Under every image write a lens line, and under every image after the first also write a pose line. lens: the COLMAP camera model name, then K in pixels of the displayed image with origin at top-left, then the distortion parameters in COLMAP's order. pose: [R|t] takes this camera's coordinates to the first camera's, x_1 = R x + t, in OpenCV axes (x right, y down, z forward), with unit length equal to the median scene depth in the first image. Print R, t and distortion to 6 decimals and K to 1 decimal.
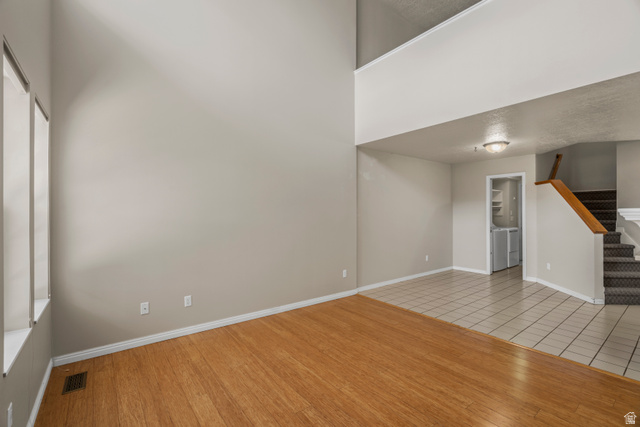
lens RADIAL K [[288.8, 0, 316.2], [0, 288.8, 211.6], [0, 0, 1]] dist [-0.002659, 0.000575]
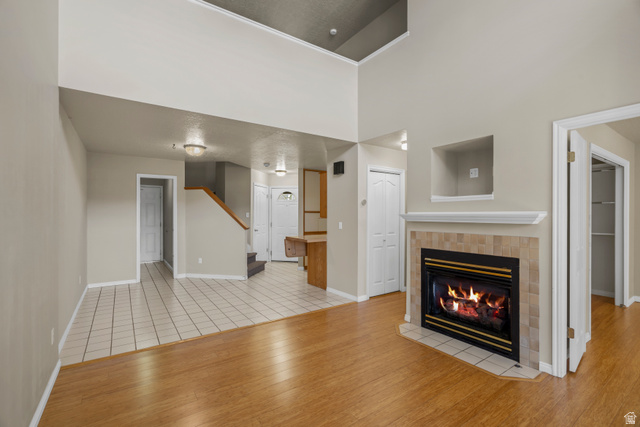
lens RADIAL K [[288.8, 0, 319.8], [0, 288.8, 214.0], [0, 0, 1]] dist [-0.002659, 0.000575]
pose [[0.055224, 0.001284, 0.998473, -0.332387], [-0.001901, 0.999997, -0.001181, 0.002201], [-0.998472, -0.001833, 0.055226, 0.453975]]
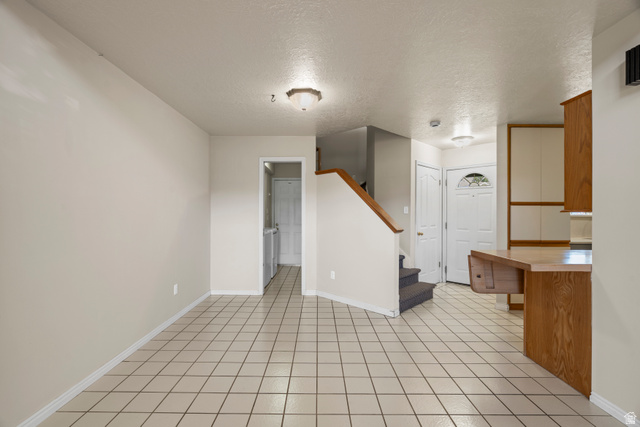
lens RADIAL K [[288.8, 0, 318.3], [0, 288.8, 214.6], [0, 0, 1]] dist [-0.002659, 0.000575]
pose [[0.613293, 0.003545, 0.789848, 0.136328], [-0.005524, 0.999985, -0.000199, 0.021748], [-0.789836, -0.004241, 0.613303, 0.535097]]
